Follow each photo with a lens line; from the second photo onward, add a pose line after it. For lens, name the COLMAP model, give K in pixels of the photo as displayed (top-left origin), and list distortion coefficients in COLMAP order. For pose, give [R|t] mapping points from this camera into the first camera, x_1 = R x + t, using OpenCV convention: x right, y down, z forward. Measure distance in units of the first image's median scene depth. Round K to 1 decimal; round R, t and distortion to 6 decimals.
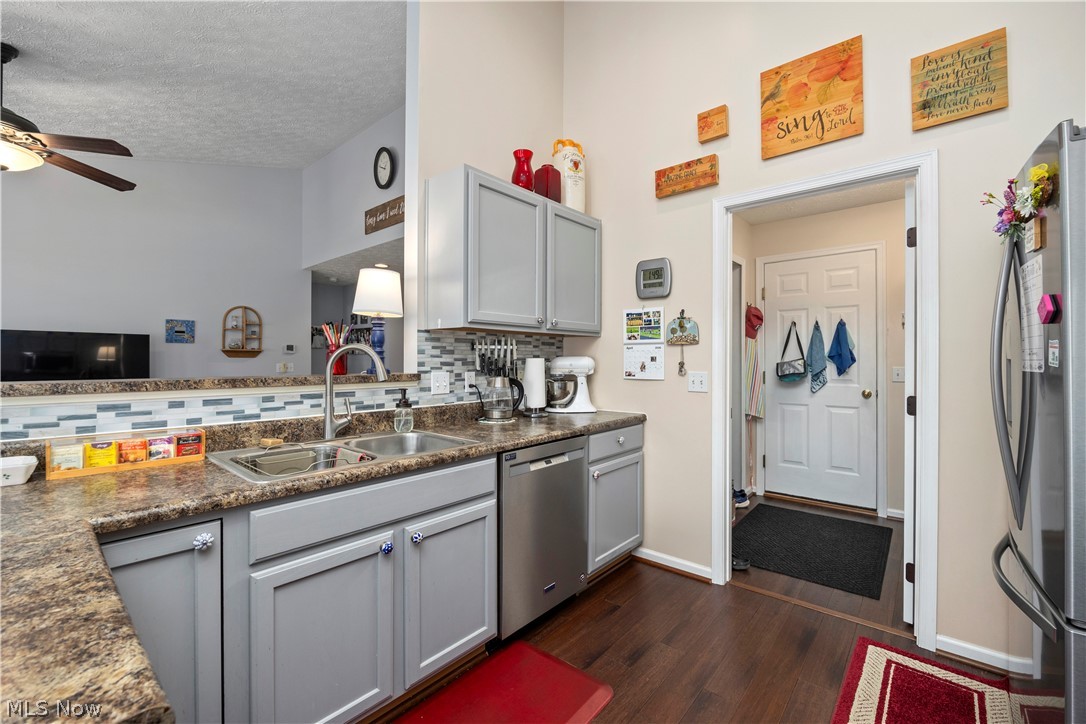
lens RADIAL K [[451.7, 0, 554.5], [0, 451.7, 358.3], [0, 0, 1]] dist [-0.006205, -0.000683]
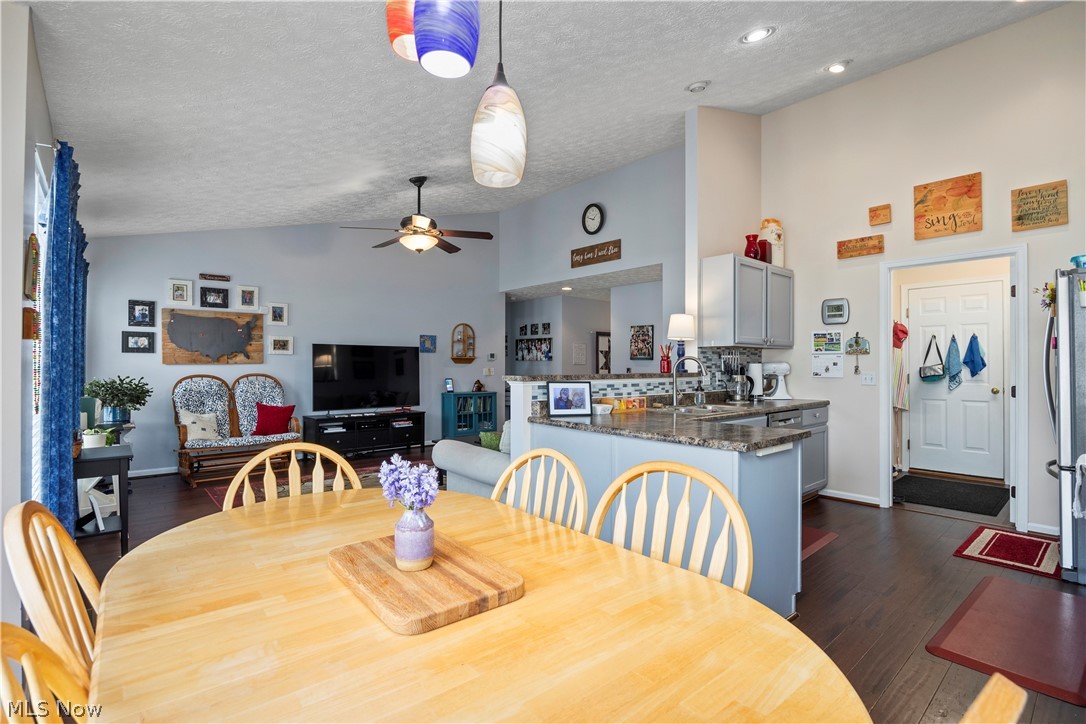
lens RADIAL K [[515.0, 0, 557.4], [0, 515.0, 363.2], [0, 0, 1]] dist [-0.002414, -0.000266]
pose [[0.991021, -0.001273, -0.133703, -0.499587], [0.000991, 0.999997, -0.002173, 0.001705], [0.133705, 0.002021, 0.991019, -0.884473]]
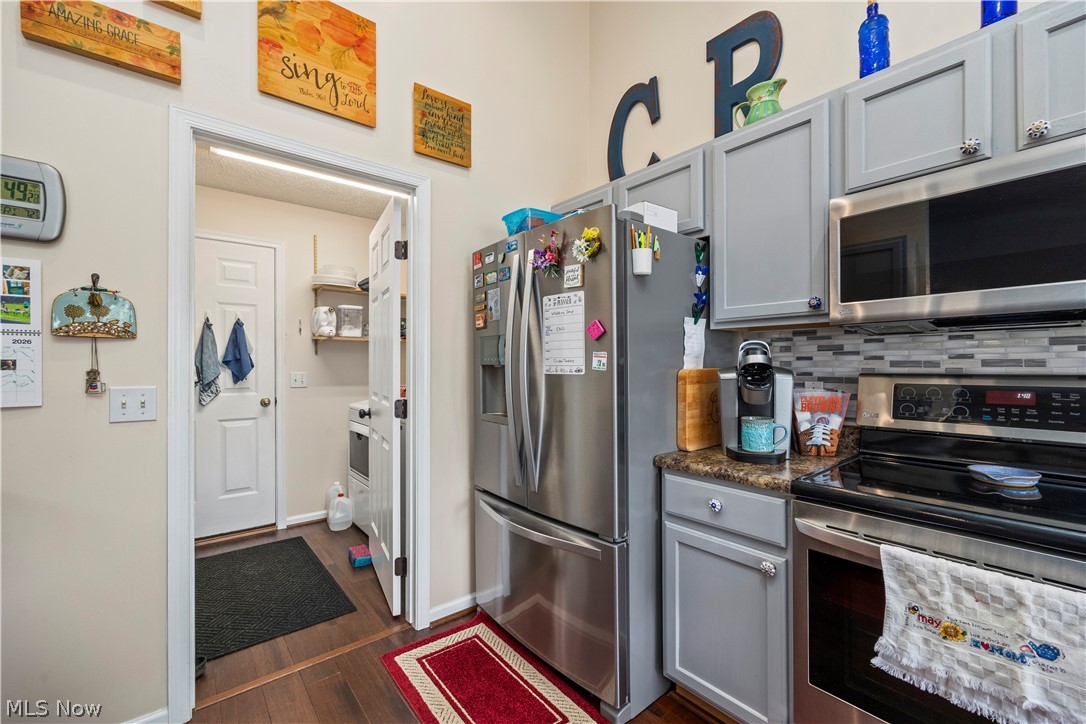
lens RADIAL K [[451.4, 0, 539.2], [0, 451.4, 364.8], [0, 0, 1]] dist [-0.002240, 0.000124]
pose [[0.194046, -0.001300, 0.980992, -0.145417], [-0.002355, 0.999996, 0.001791, -0.000524], [-0.980990, -0.002658, 0.194042, 0.369950]]
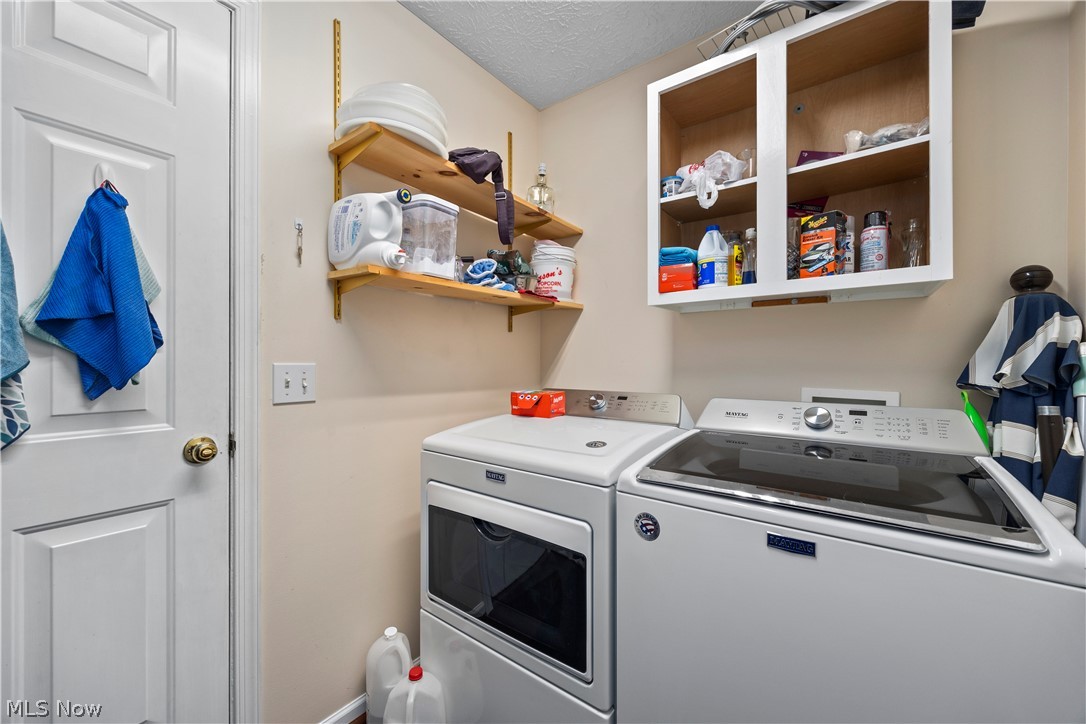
lens RADIAL K [[419.5, 0, 543.0], [0, 419.5, 362.0], [0, 0, 1]] dist [-0.001369, -0.000194]
pose [[-0.053125, 0.004178, 0.998579, 0.536978], [-0.000427, 0.999991, -0.004207, 0.026157], [-0.998588, -0.000650, -0.053123, 1.069919]]
